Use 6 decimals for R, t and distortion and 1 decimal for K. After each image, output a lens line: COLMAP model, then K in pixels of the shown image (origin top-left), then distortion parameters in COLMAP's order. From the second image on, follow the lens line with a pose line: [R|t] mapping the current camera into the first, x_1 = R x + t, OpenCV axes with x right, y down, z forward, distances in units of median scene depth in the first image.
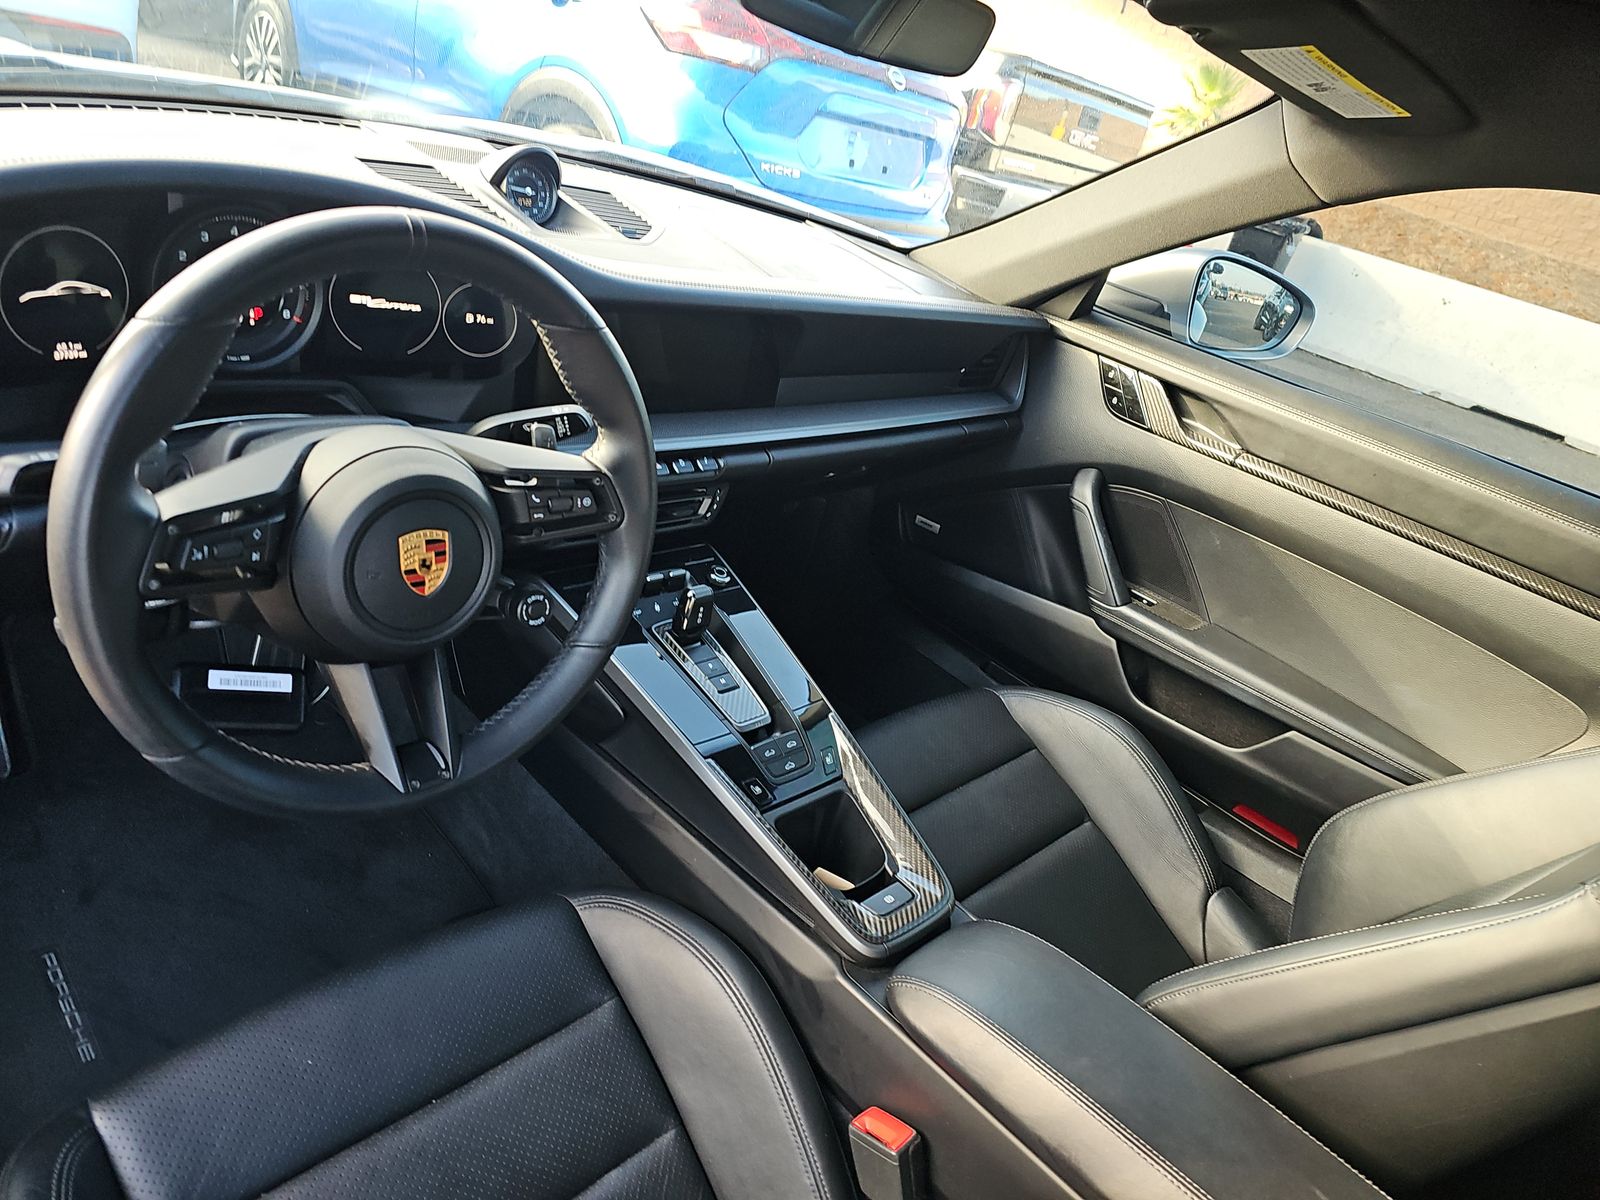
lens RADIAL K [[1067.2, 0, 805.0], [0, 1067.2, 599.0], [0, 0, 1]] dist [0.010150, -0.013045]
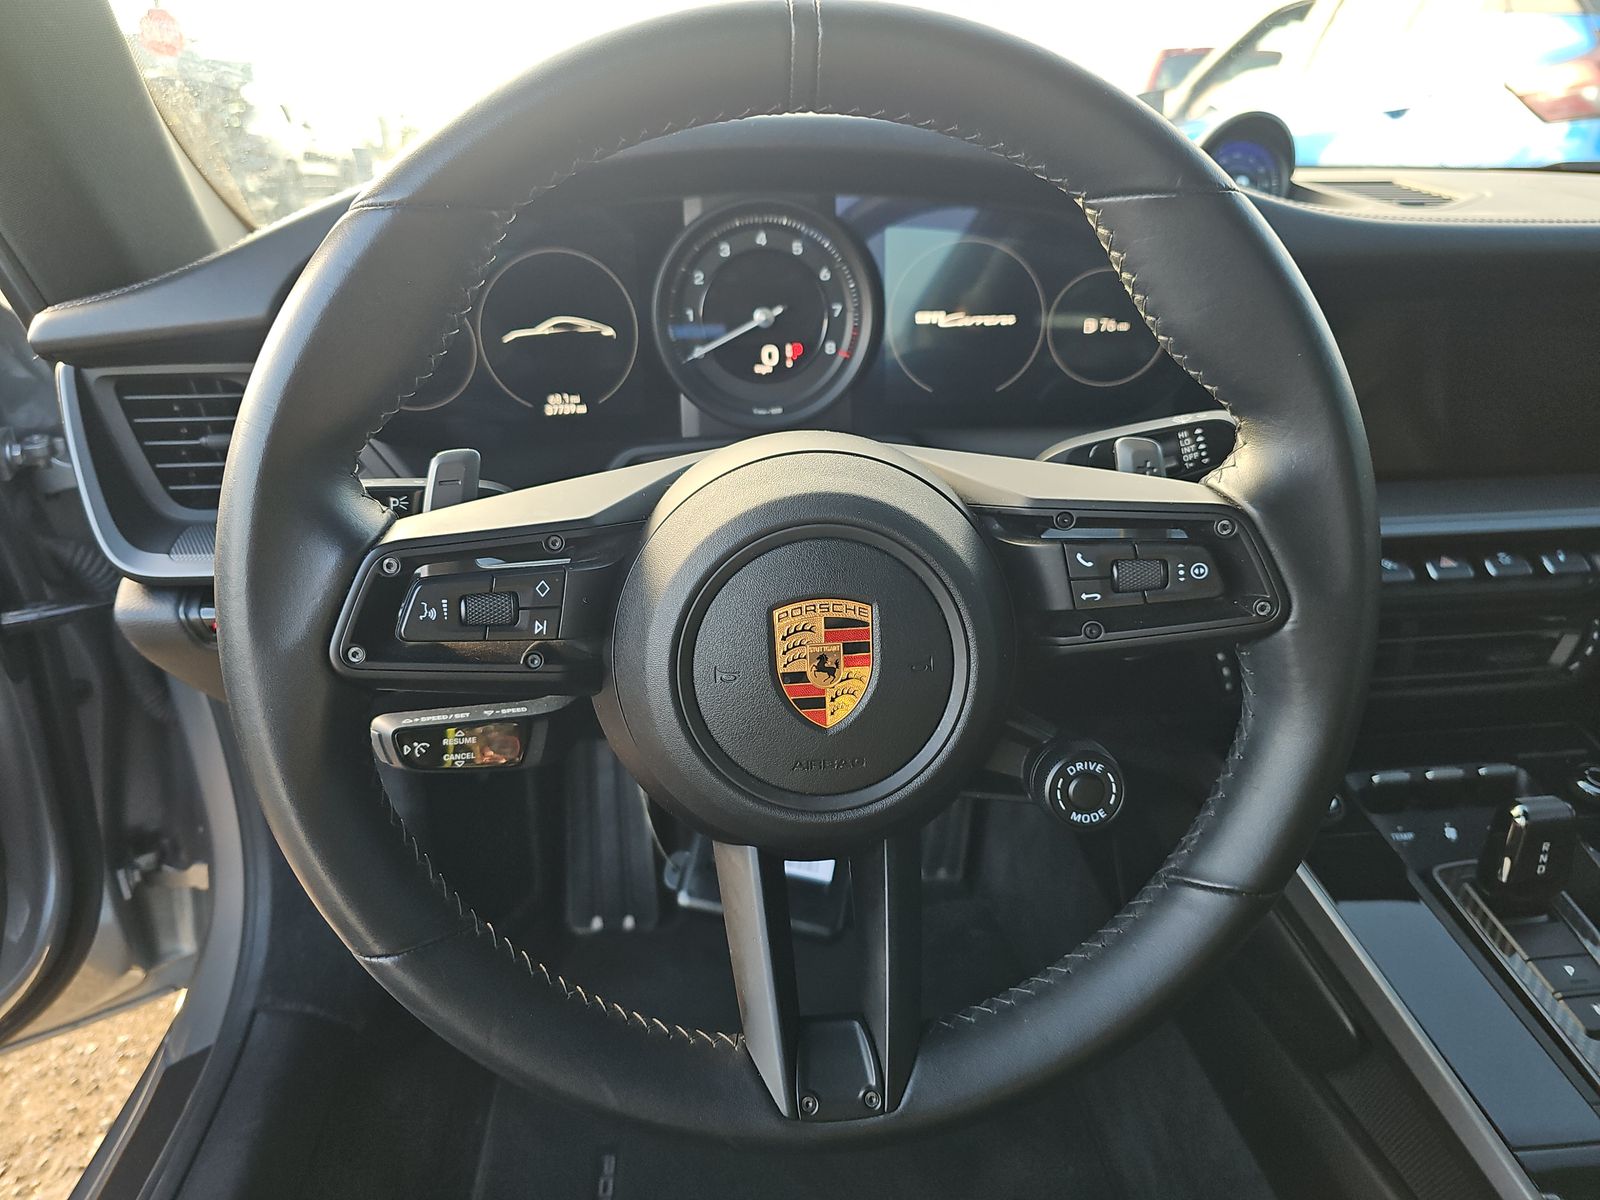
lens RADIAL K [[1067.2, 0, 800.5], [0, 1067.2, 596.3], [0, 0, 1]] dist [0.010150, -0.013045]
pose [[0.722787, -0.025515, -0.690600, -0.003840], [-0.111657, 0.981877, -0.153137, 0.013552], [0.681991, 0.187795, 0.706839, 0.545645]]
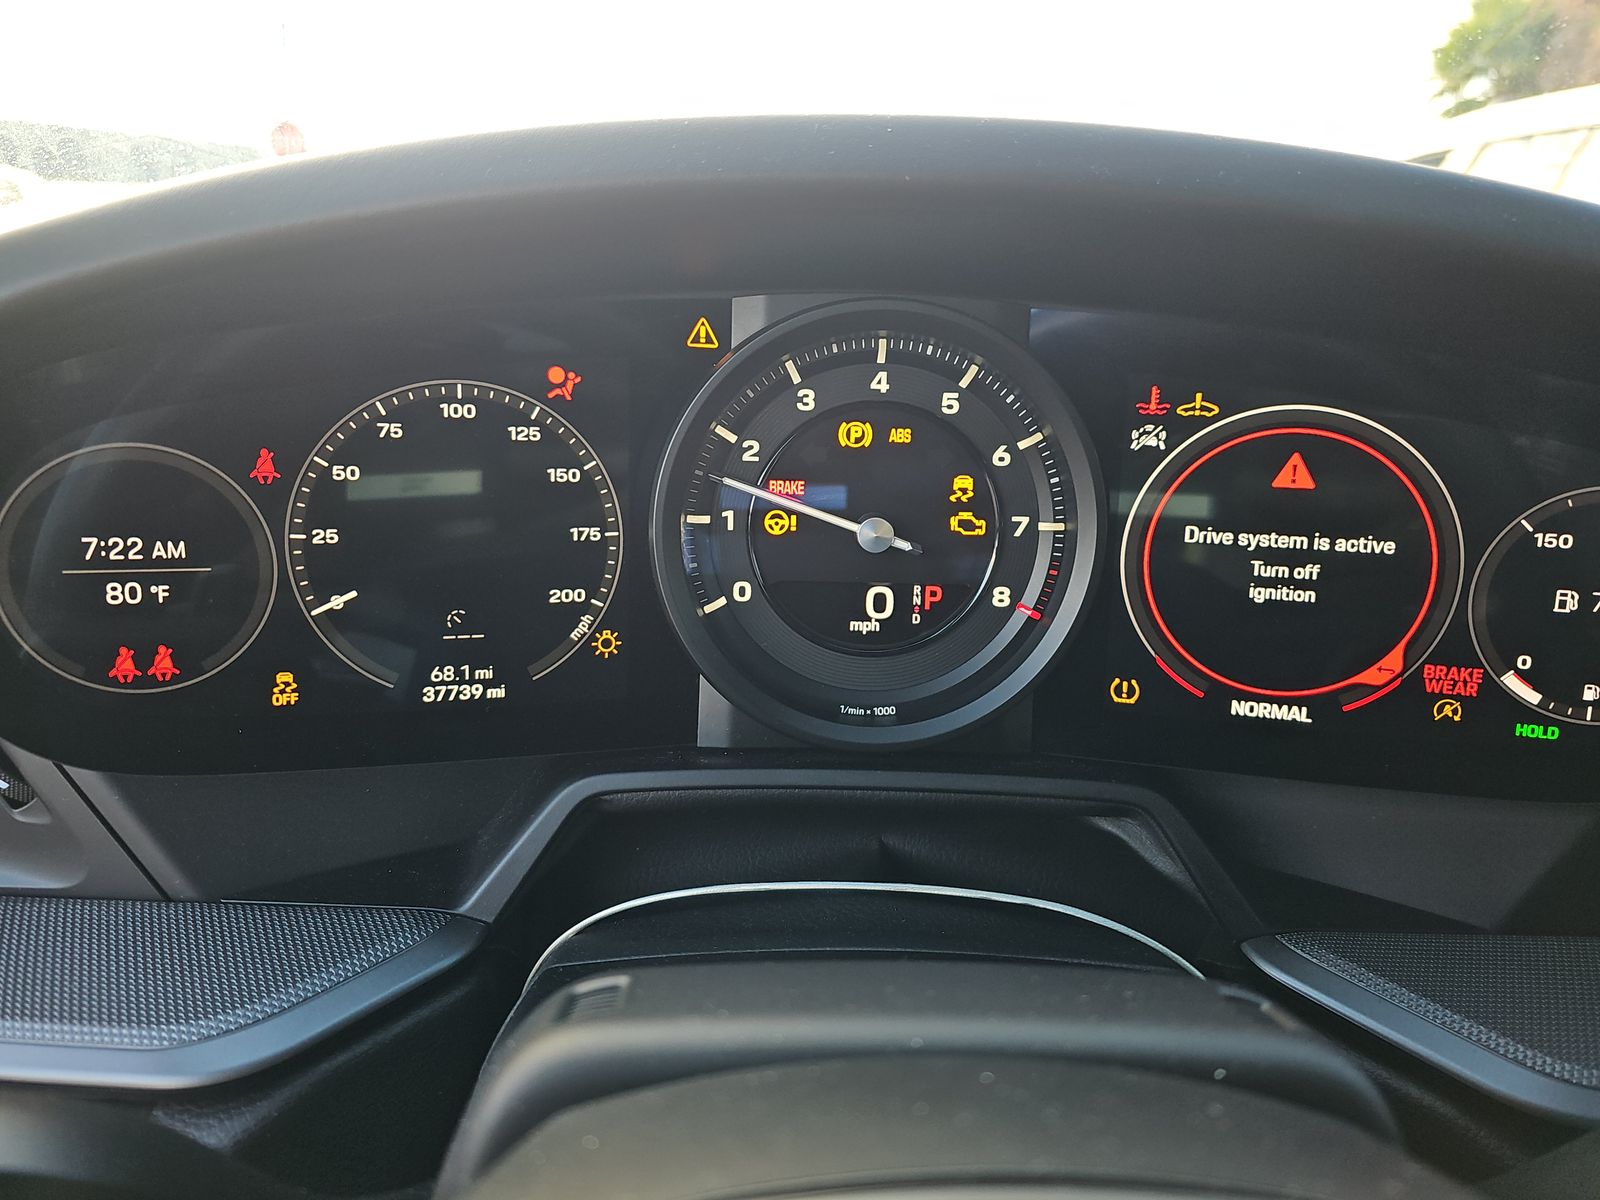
lens RADIAL K [[1067.2, 0, 808.7], [0, 1067.2, 594.3], [0, 0, 1]] dist [0.010150, -0.013045]
pose [[0.711294, -0.057587, -0.700532, -0.297676], [-0.176994, 0.949850, -0.257795, -0.174048], [0.680246, 0.307357, 0.665430, 0.768015]]
